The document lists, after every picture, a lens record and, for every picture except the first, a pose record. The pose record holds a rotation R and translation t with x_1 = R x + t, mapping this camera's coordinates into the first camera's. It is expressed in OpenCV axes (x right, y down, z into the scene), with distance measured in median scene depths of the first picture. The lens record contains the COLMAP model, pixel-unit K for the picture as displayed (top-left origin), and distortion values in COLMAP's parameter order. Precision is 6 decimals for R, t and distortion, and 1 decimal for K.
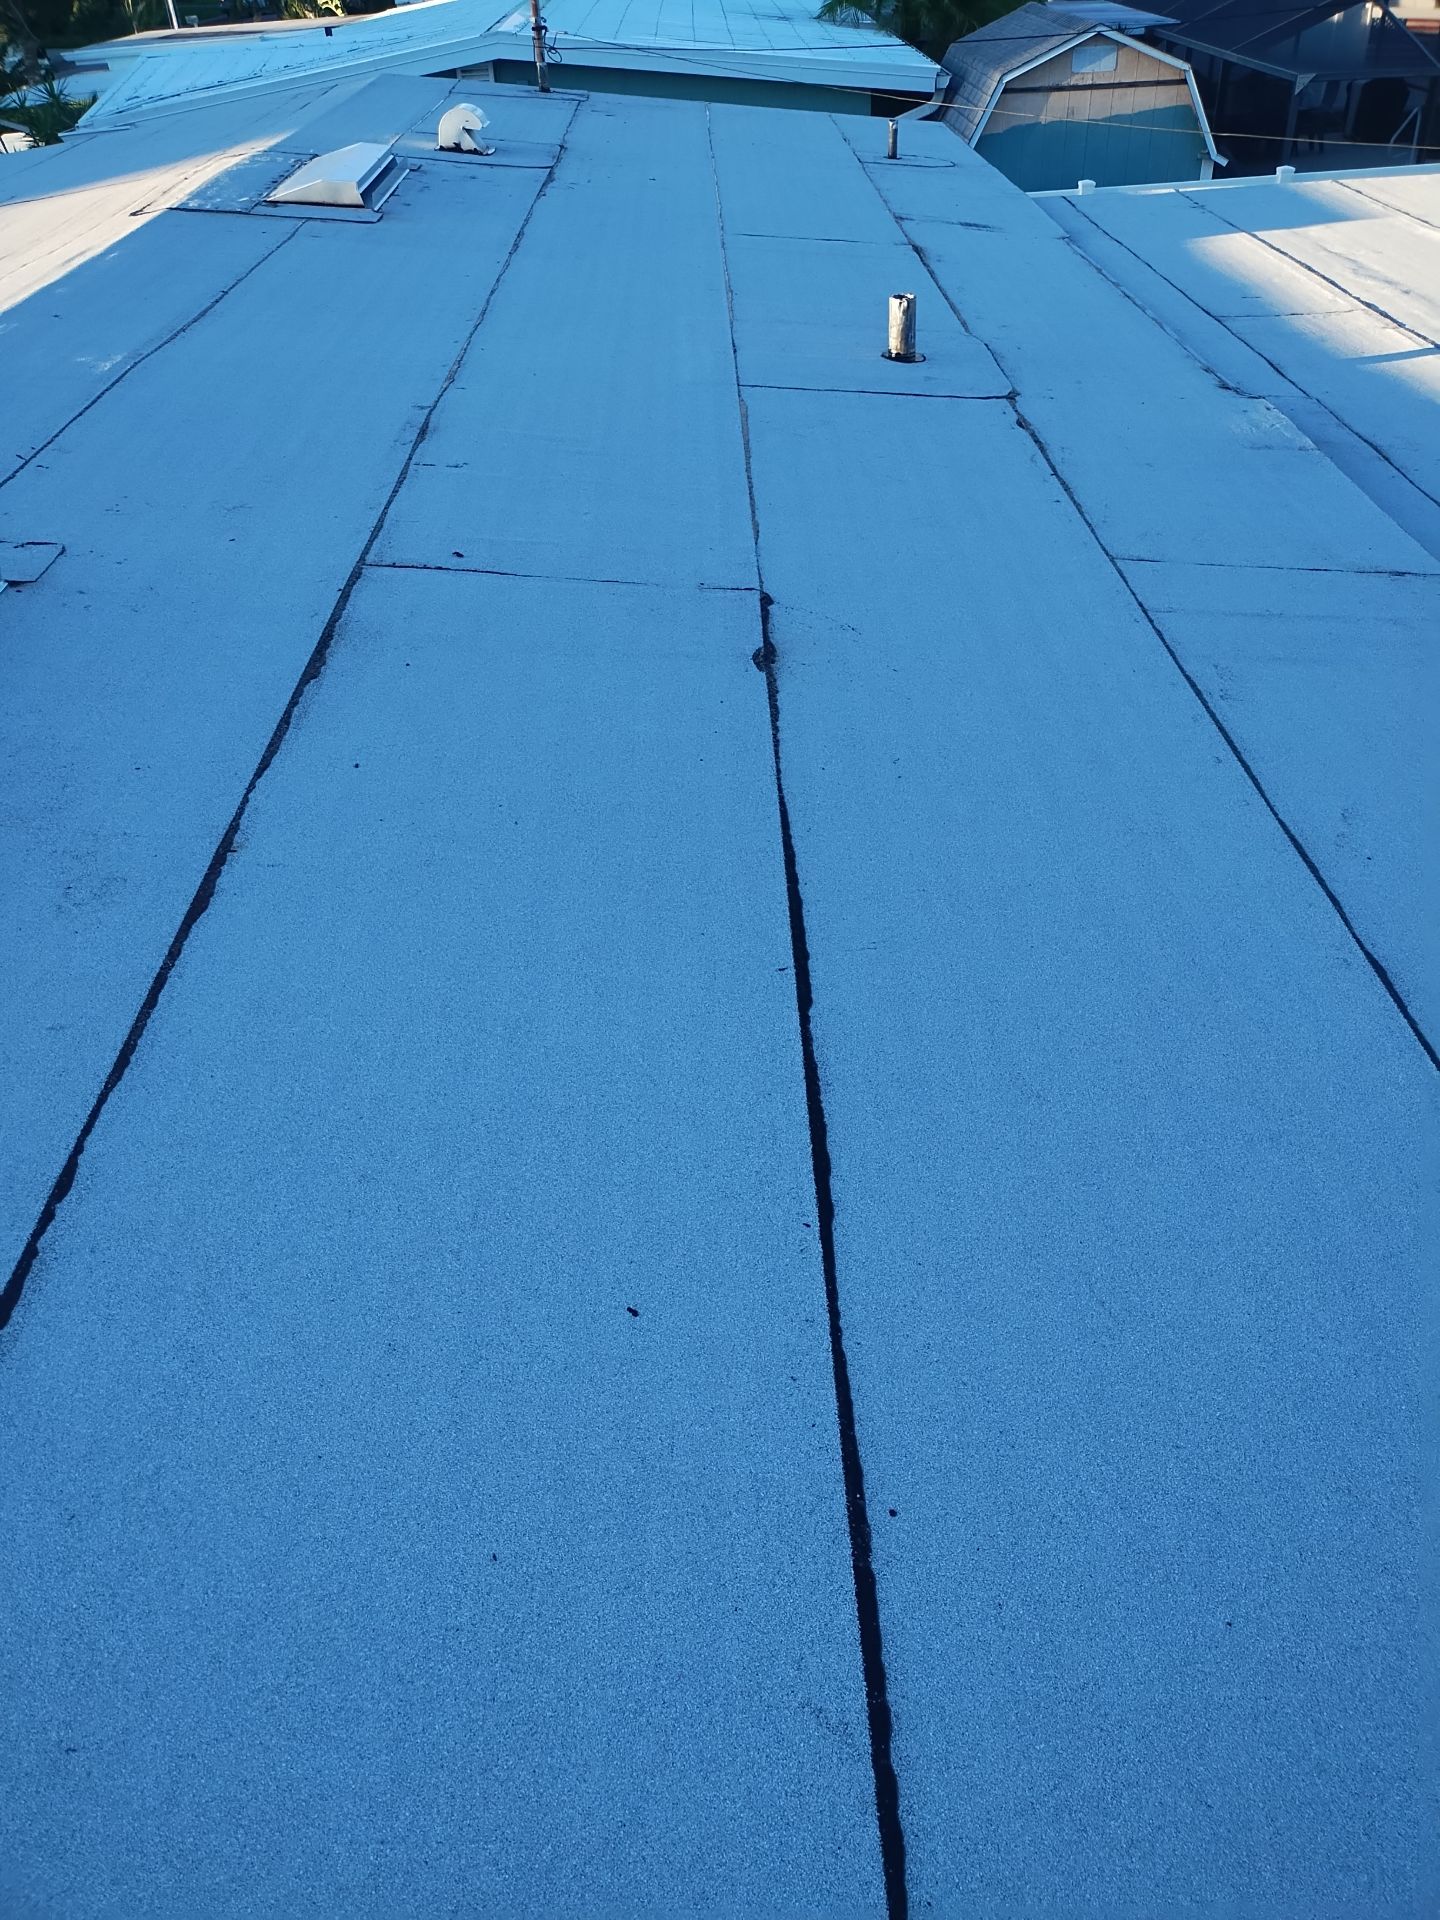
lens RADIAL K [[1443.4, 0, 720.0], [0, 1443.4, 960.0], [0, 0, 1]] dist [0.031684, -0.035281]
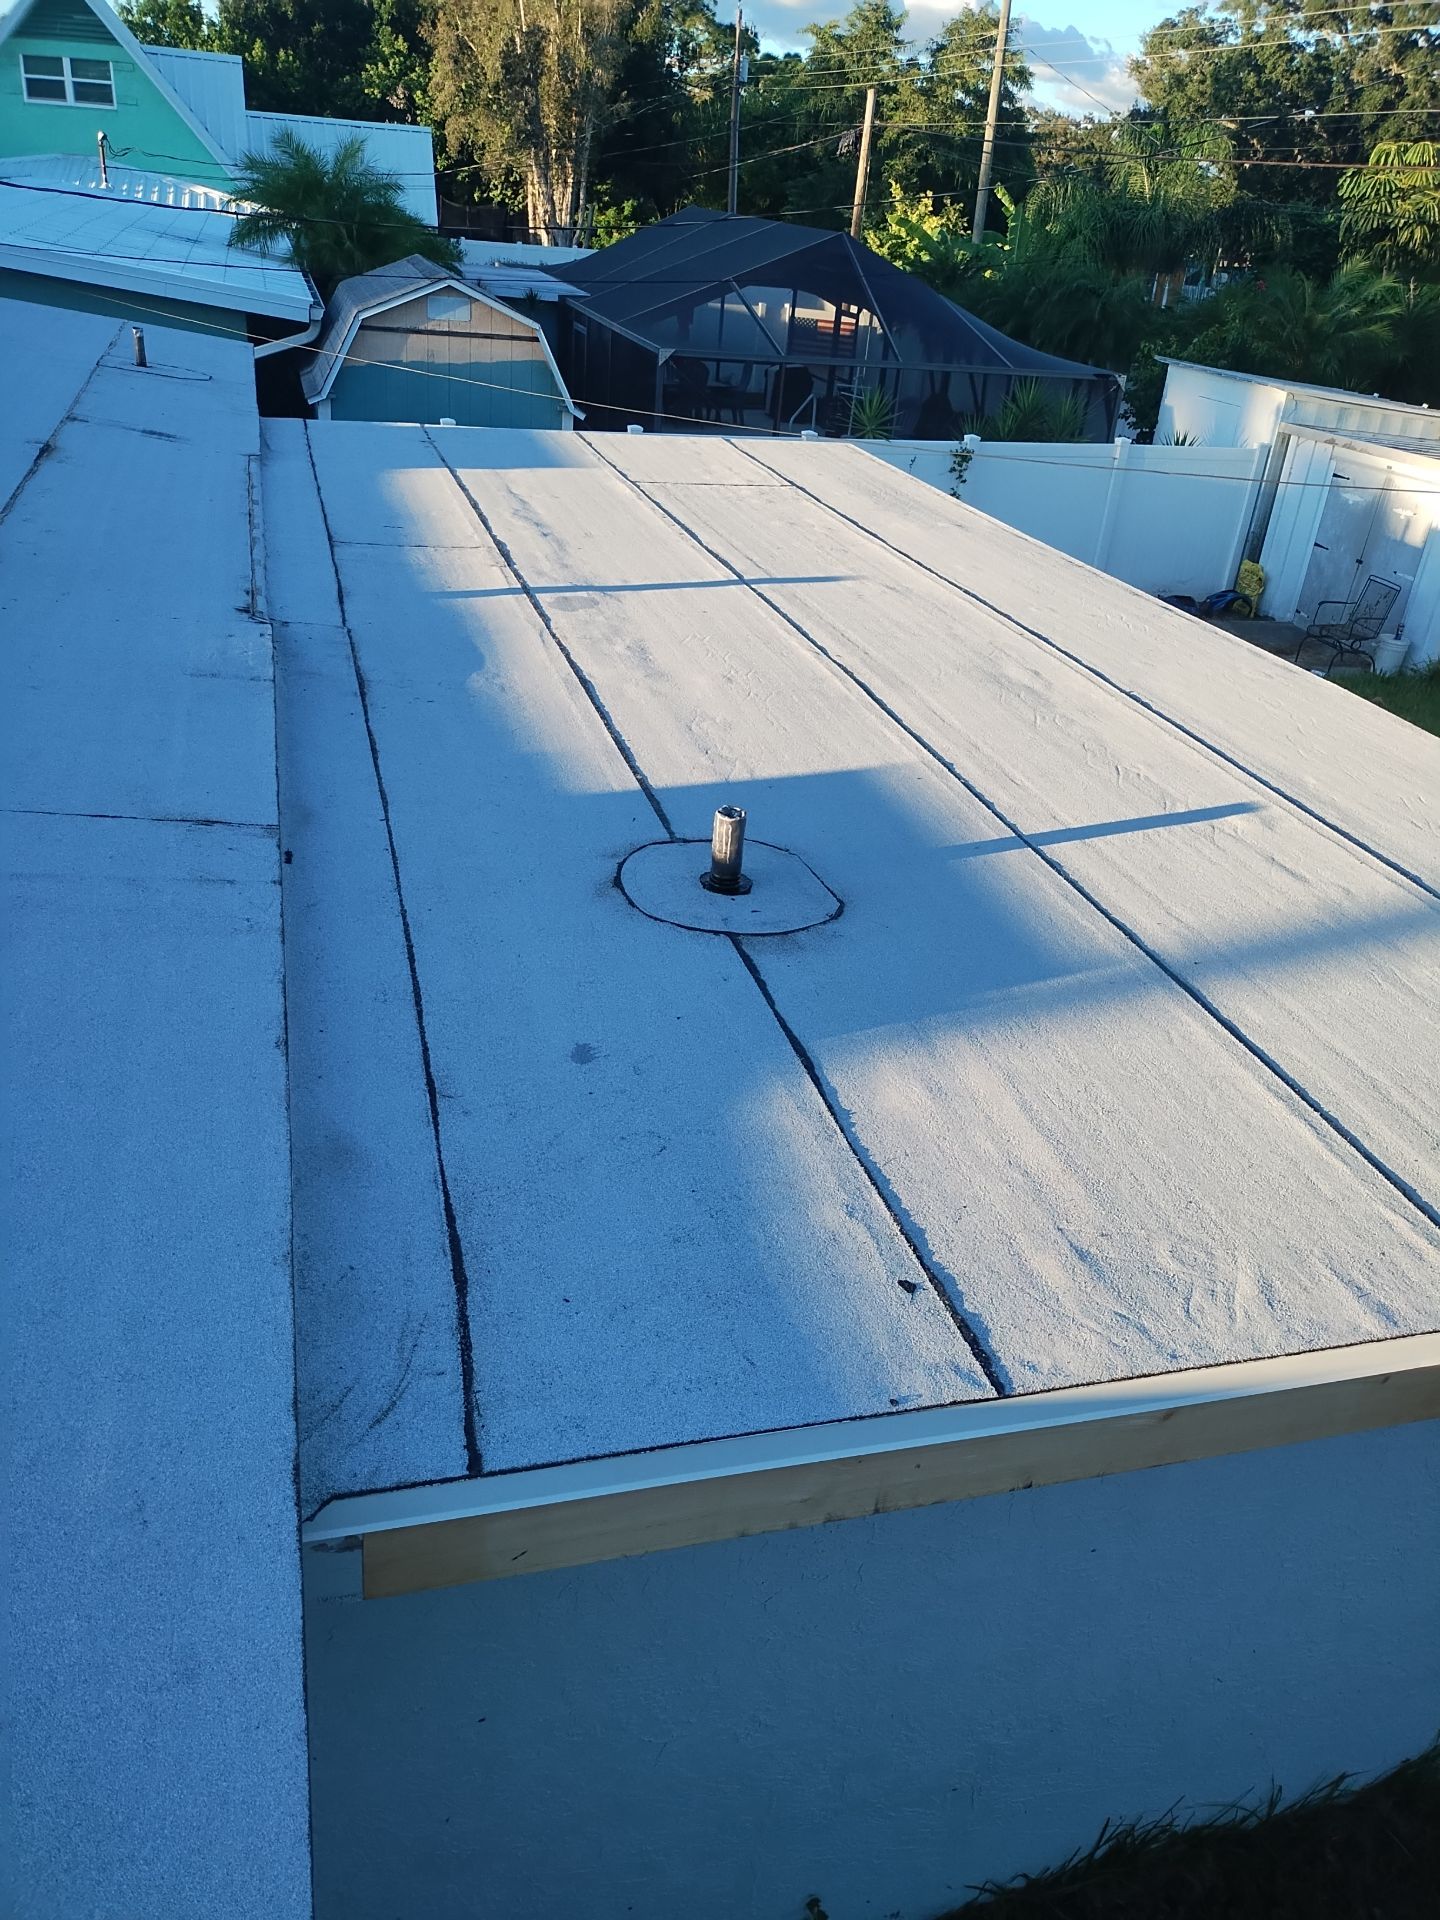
lens RADIAL K [[1443.4, 0, 720.0], [0, 1443.4, 960.0], [0, 0, 1]] dist [0.031684, -0.035281]
pose [[0.955865, -0.011149, 0.293595, 0.133020], [0.051607, 0.990115, -0.130422, -0.015284], [-0.289239, 0.139817, 0.946991, 0.029337]]
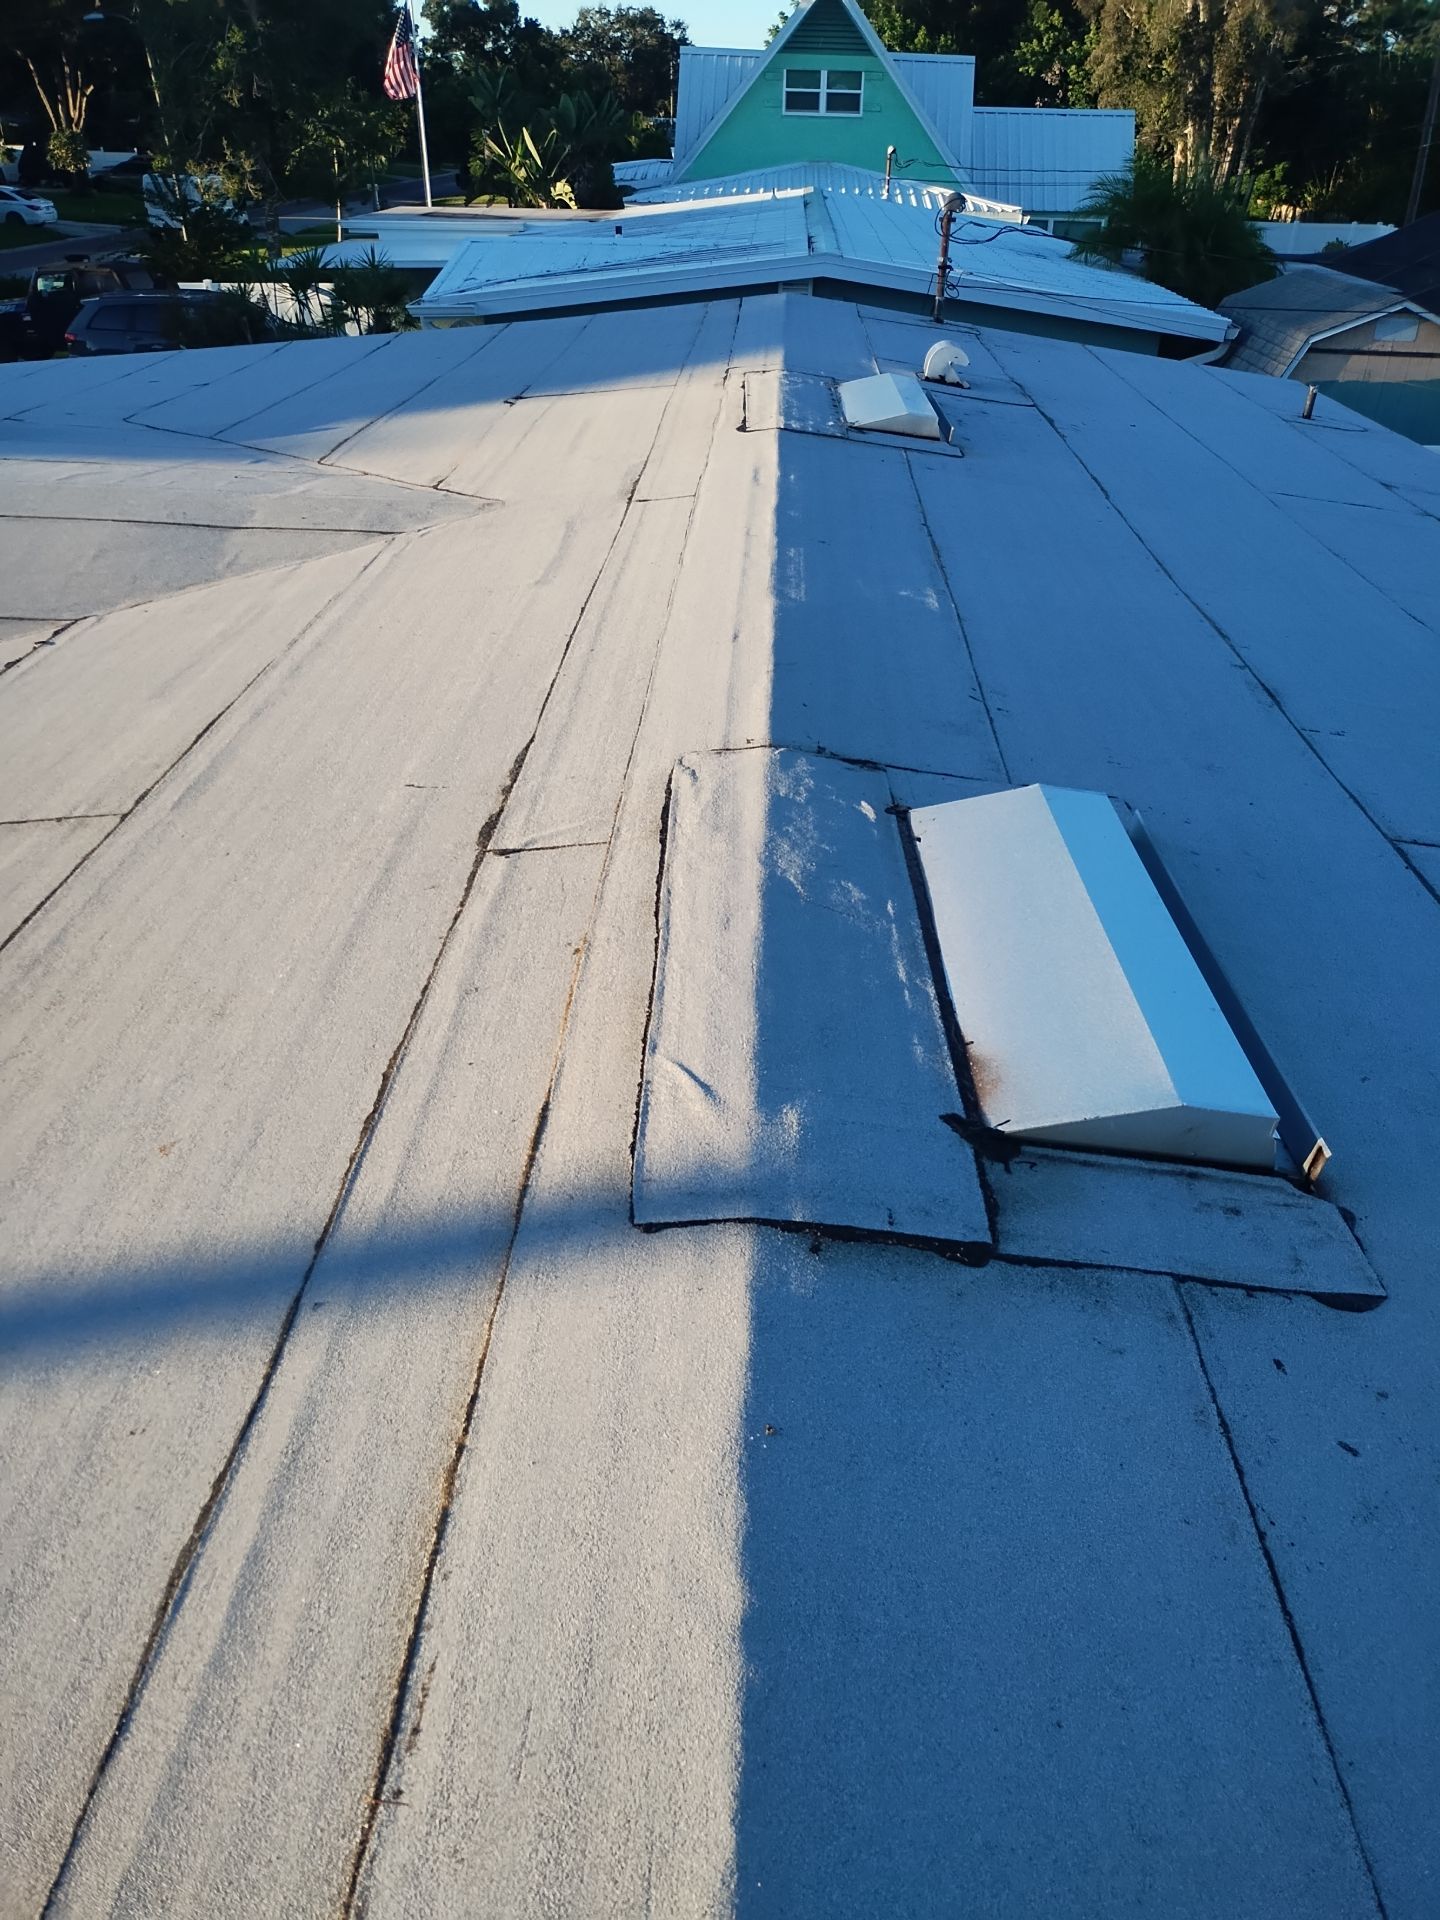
lens RADIAL K [[1443.4, 0, 720.0], [0, 1443.4, 960.0], [0, 0, 1]] dist [0.031684, -0.035281]
pose [[0.995683, 0.092690, -0.004807, -0.186960], [-0.092699, 0.990512, -0.101454, -0.009202], [-0.004642, 0.101462, 0.994829, -0.008595]]
